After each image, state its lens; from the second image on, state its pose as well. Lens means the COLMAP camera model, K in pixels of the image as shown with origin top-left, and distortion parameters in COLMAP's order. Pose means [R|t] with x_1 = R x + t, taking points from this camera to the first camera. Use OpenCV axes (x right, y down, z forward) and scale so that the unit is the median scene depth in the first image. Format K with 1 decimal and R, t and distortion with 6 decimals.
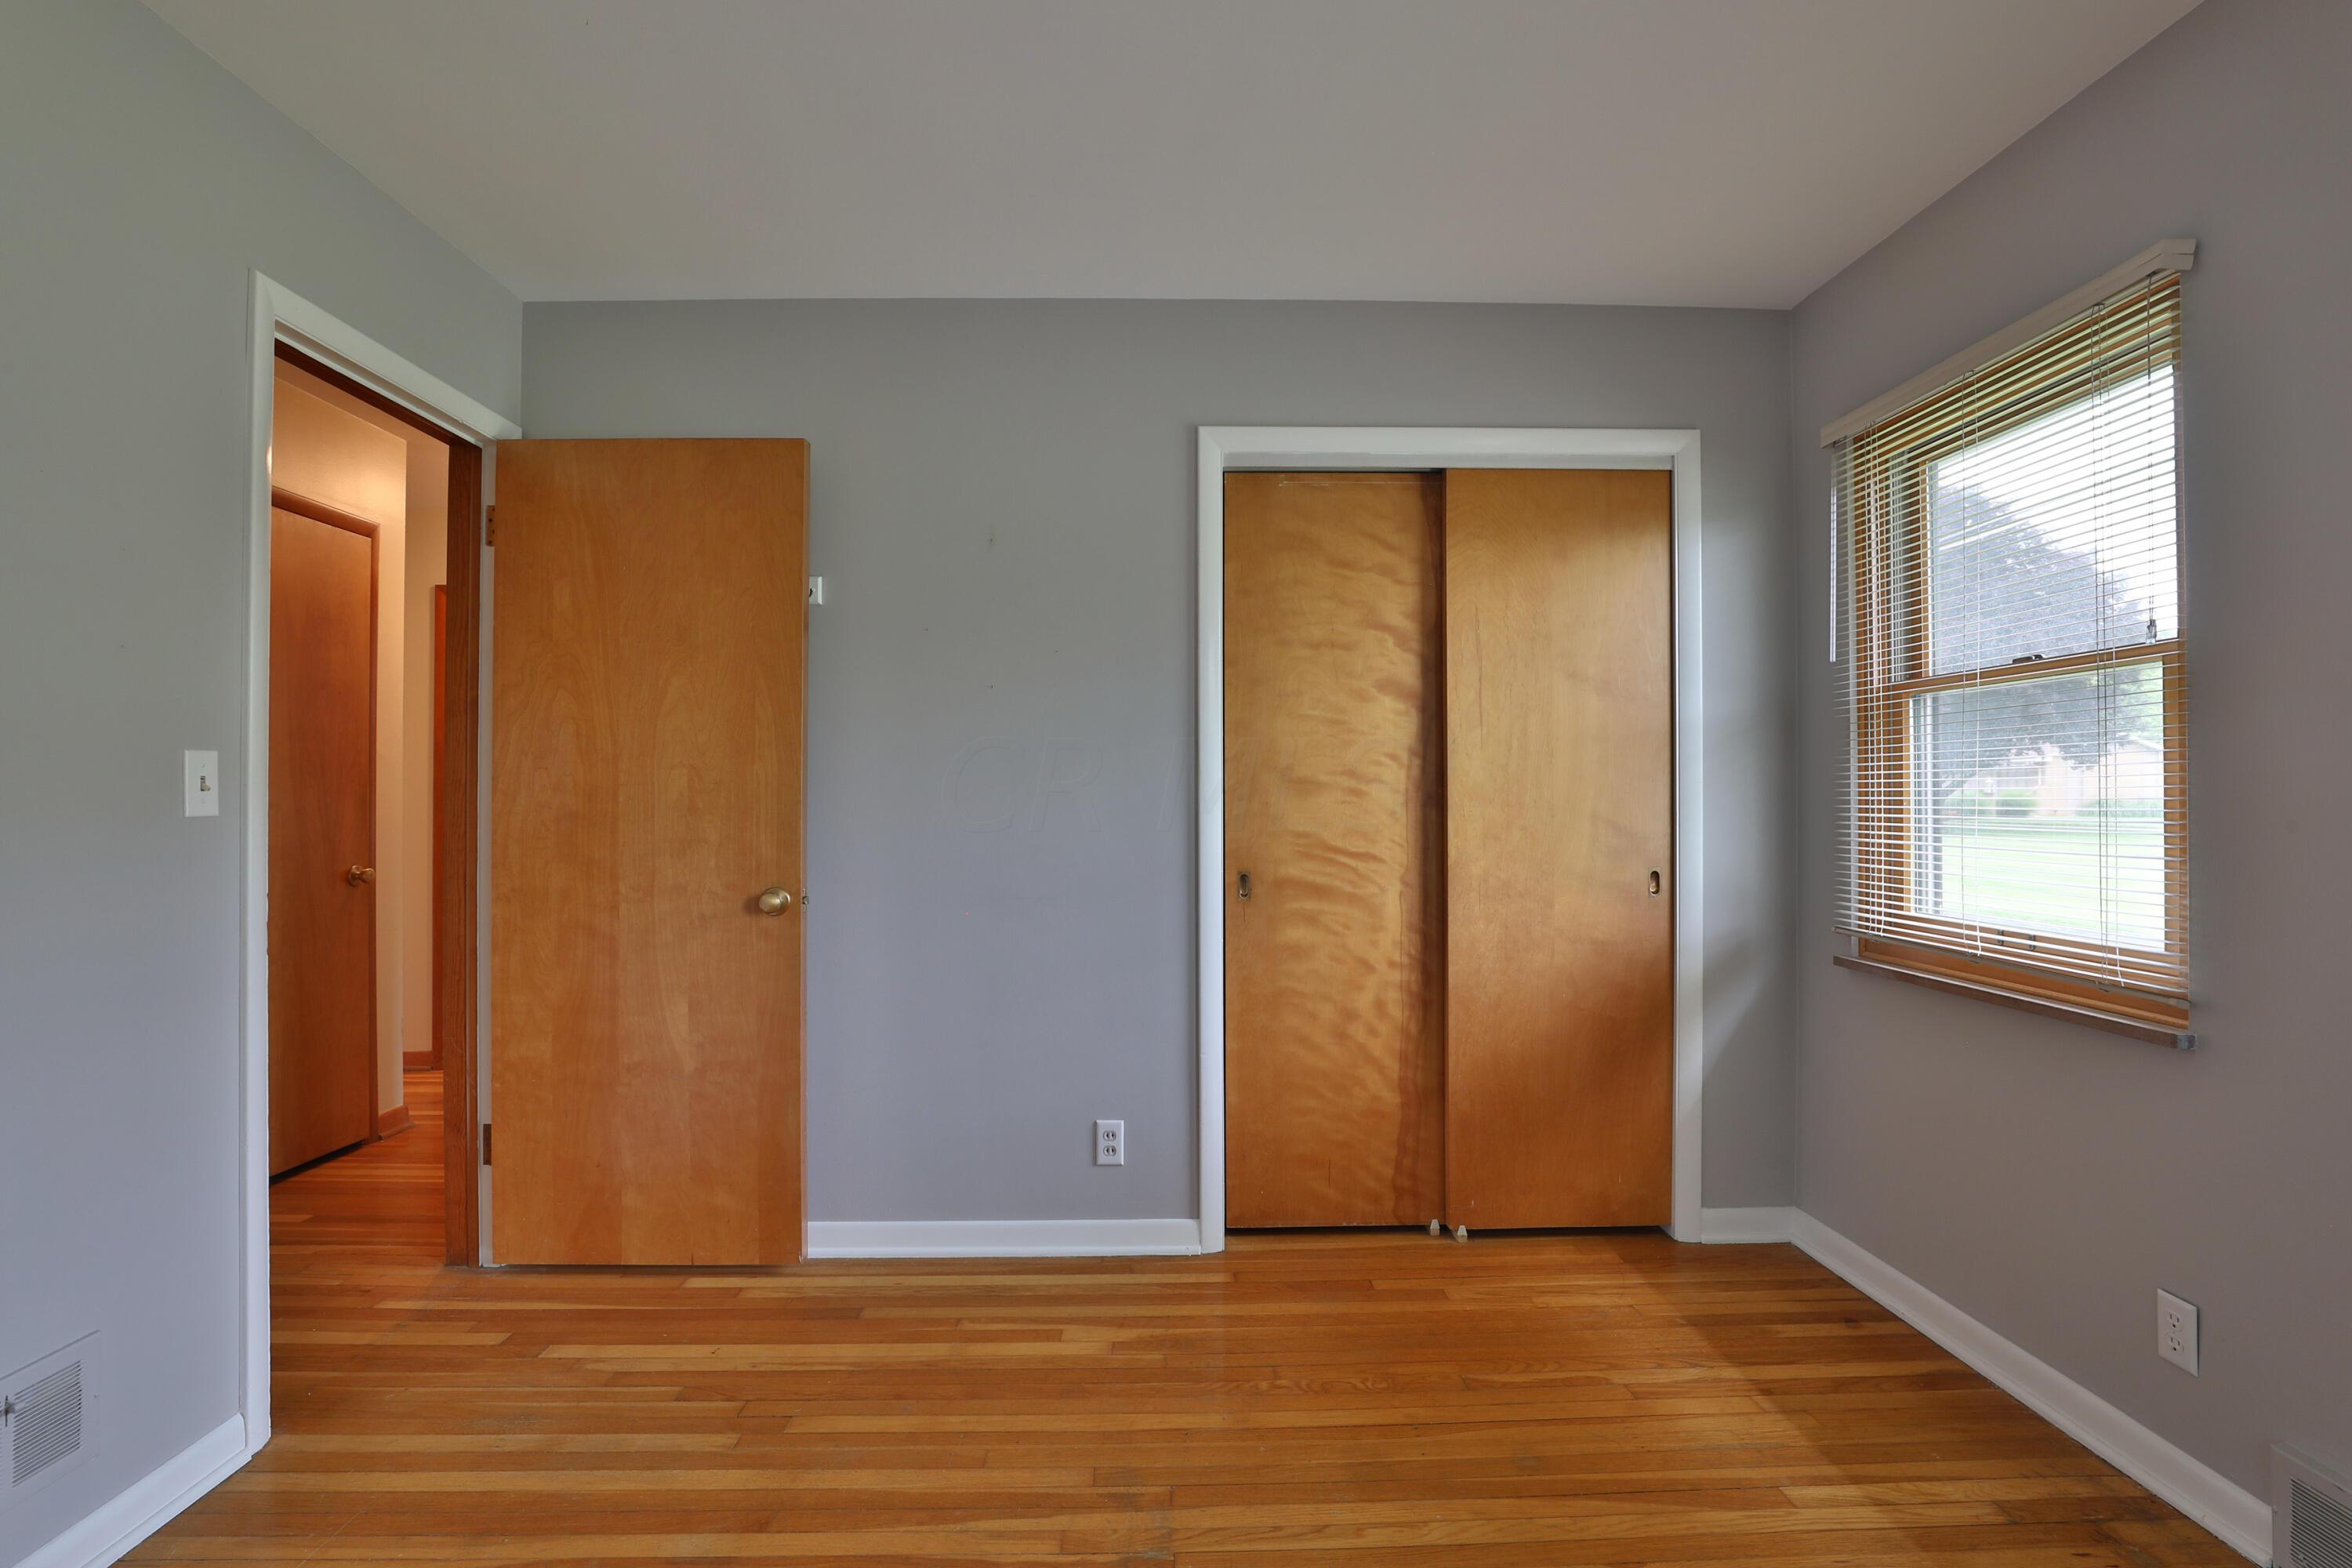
lens RADIAL K [[1162.5, 0, 1182.8], [0, 1162.5, 773.6], [0, 0, 1]] dist [-0.019565, 0.000024]
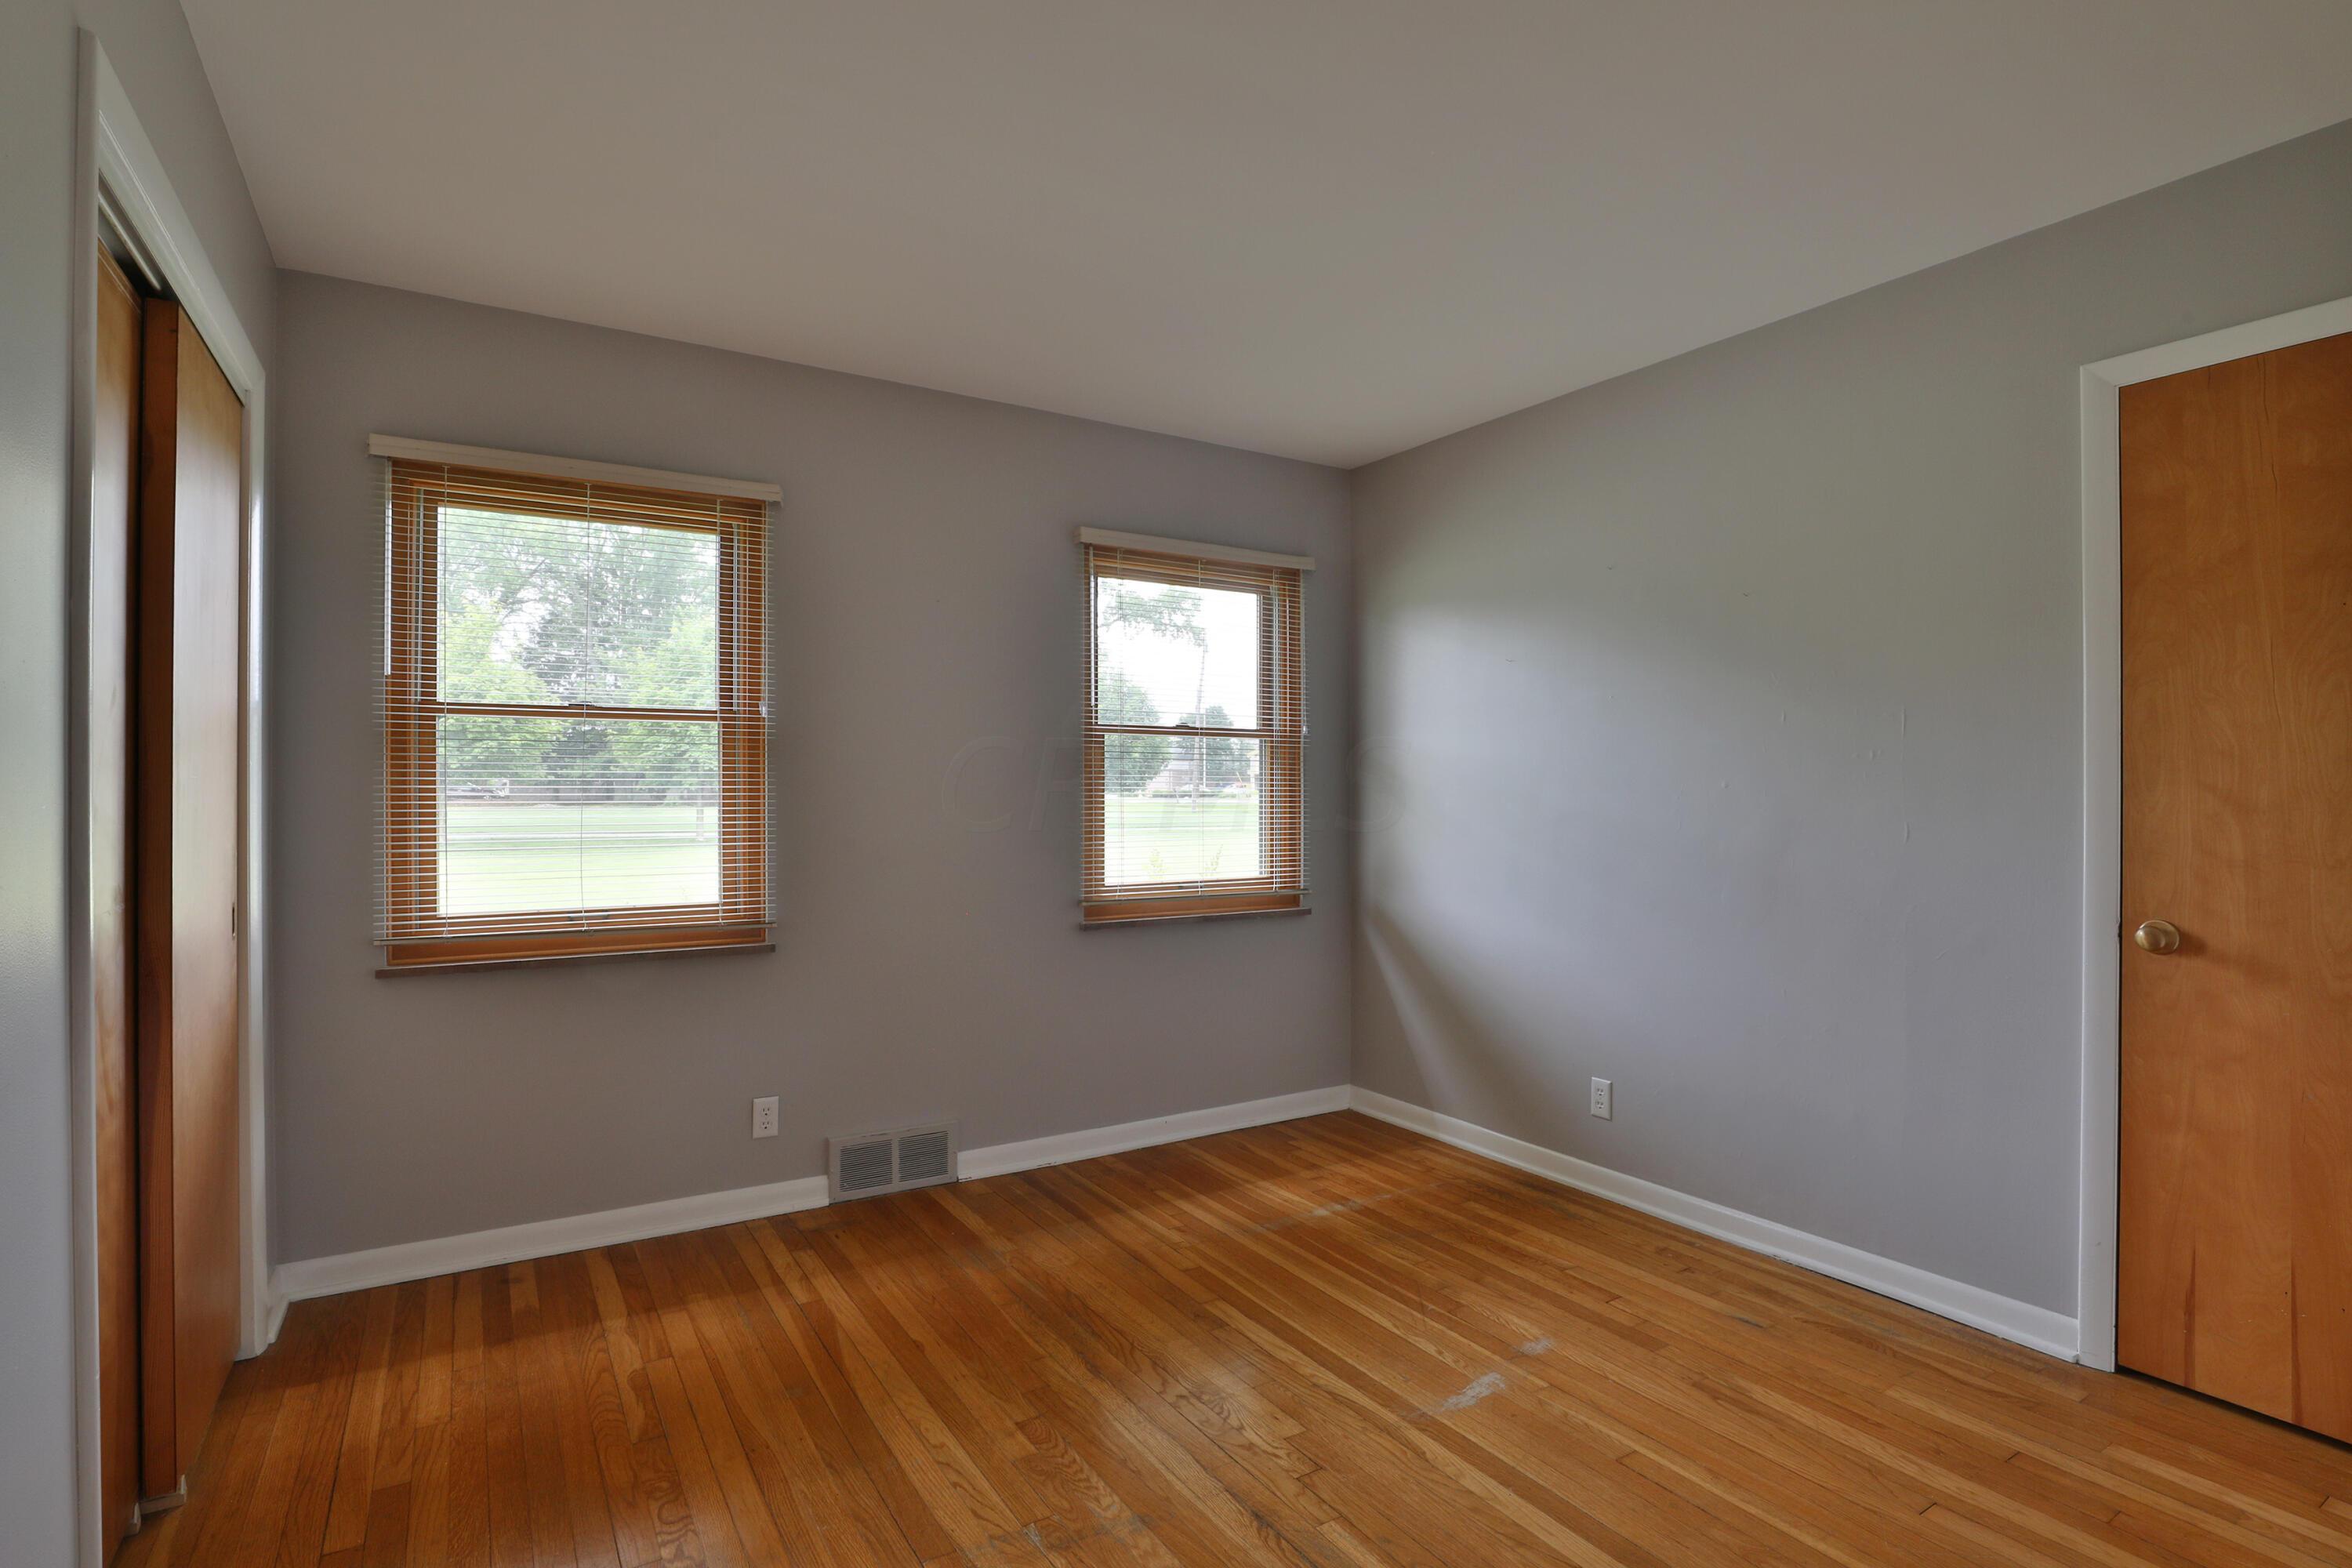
lens RADIAL K [[1162.5, 0, 1180.5], [0, 1162.5, 790.8], [0, 0, 1]] dist [-0.019565, 0.000024]
pose [[-0.493955, -0.005635, 0.869469, -0.798338], [-0.013965, 0.999901, -0.001453, -0.005422], [-0.869375, -0.012860, -0.493985, 1.118443]]
